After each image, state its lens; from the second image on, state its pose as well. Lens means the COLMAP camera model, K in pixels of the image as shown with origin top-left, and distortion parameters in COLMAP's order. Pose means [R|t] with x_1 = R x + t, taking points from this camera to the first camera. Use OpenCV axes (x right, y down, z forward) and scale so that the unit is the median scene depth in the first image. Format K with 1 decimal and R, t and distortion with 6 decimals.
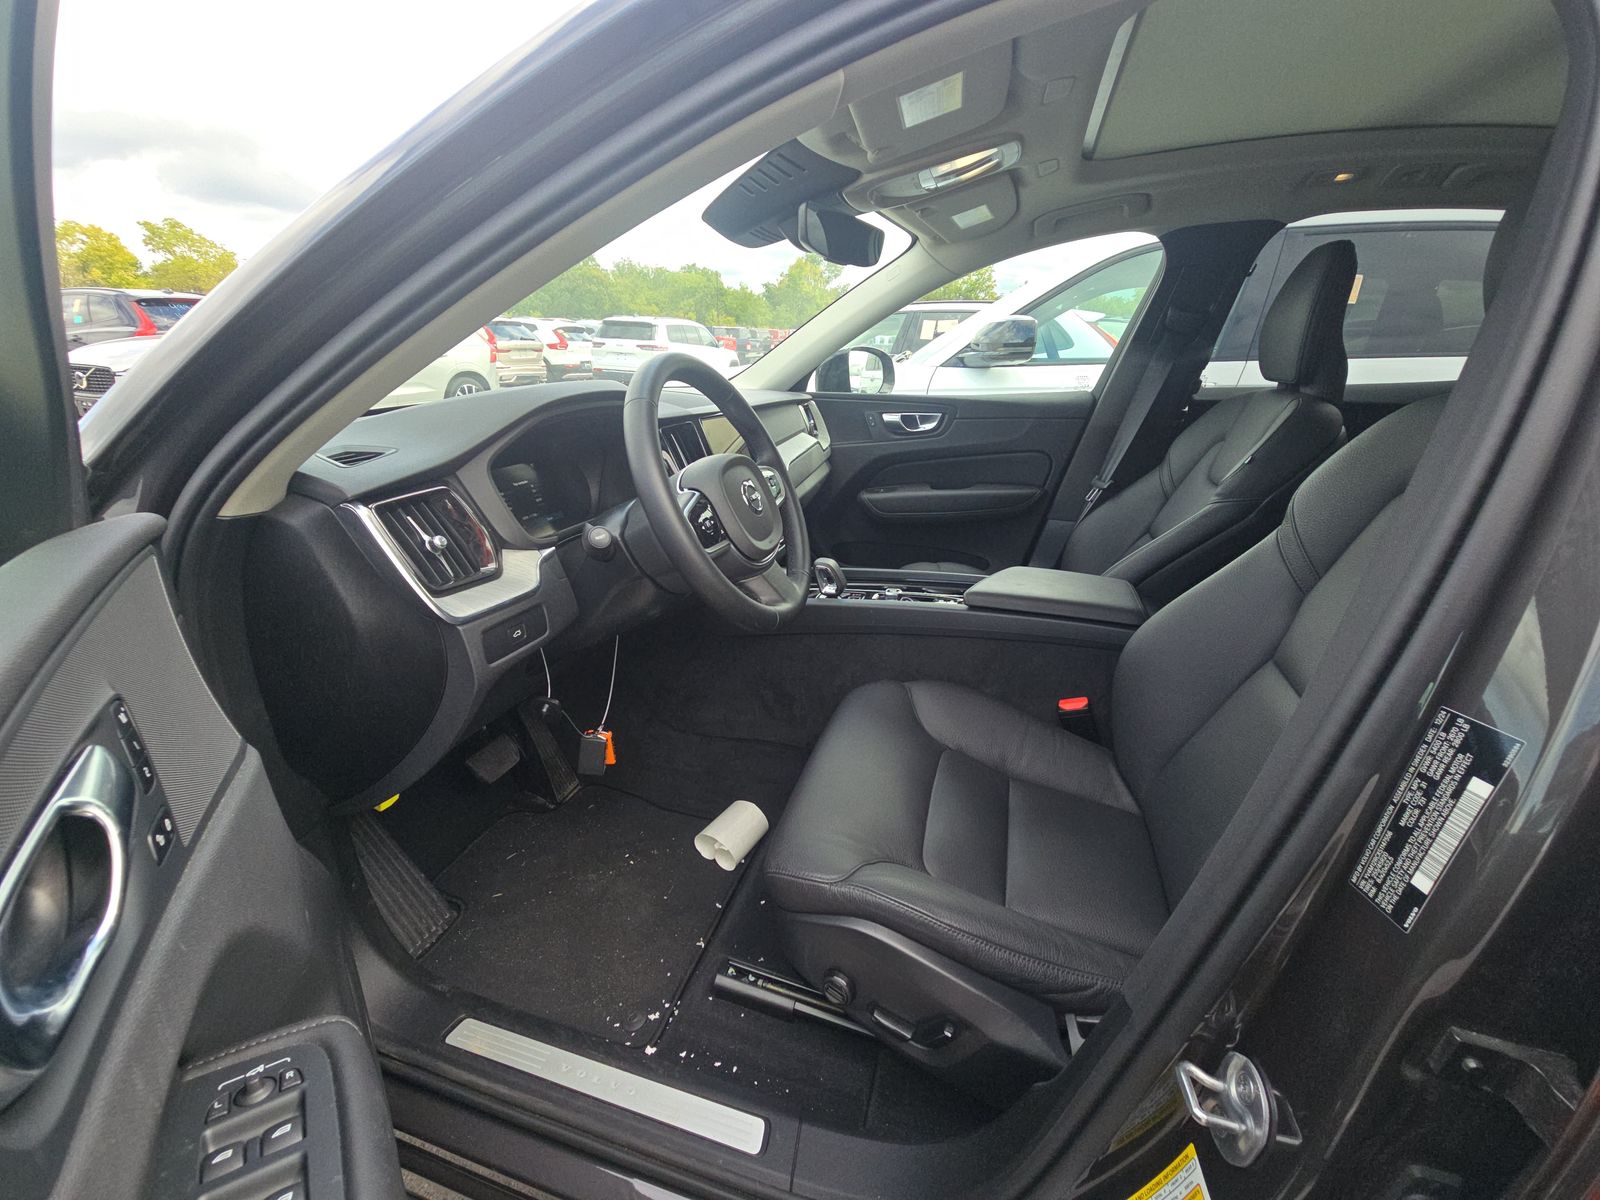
lens RADIAL K [[644.4, 0, 804.6], [0, 644.4, 606.7], [0, 0, 1]] dist [-0.000390, -0.000256]
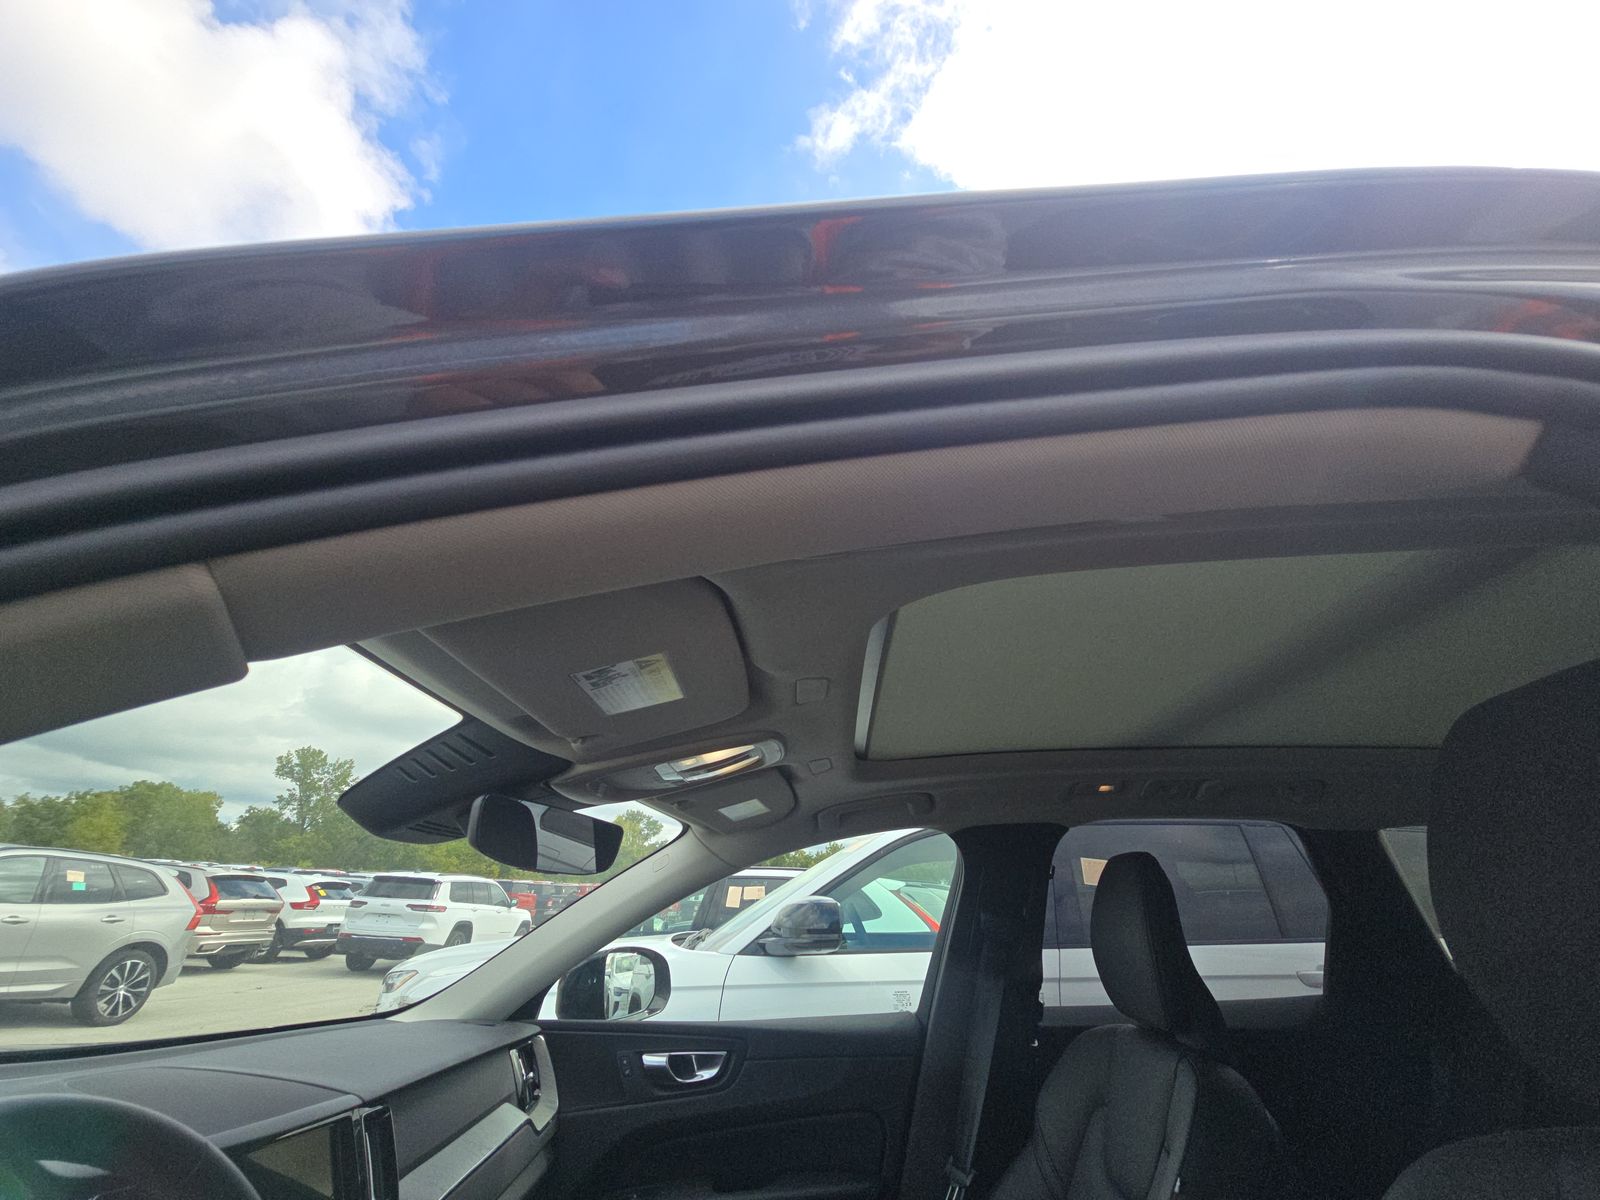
lens RADIAL K [[644.4, 0, 804.6], [0, 644.4, 606.7], [0, 0, 1]] dist [-0.000390, -0.000256]
pose [[0.966089, 0.107470, 0.234780, 0.075697], [0.096757, 0.692335, -0.715060, -0.122184], [-0.239394, 0.713528, 0.658459, 0.161972]]
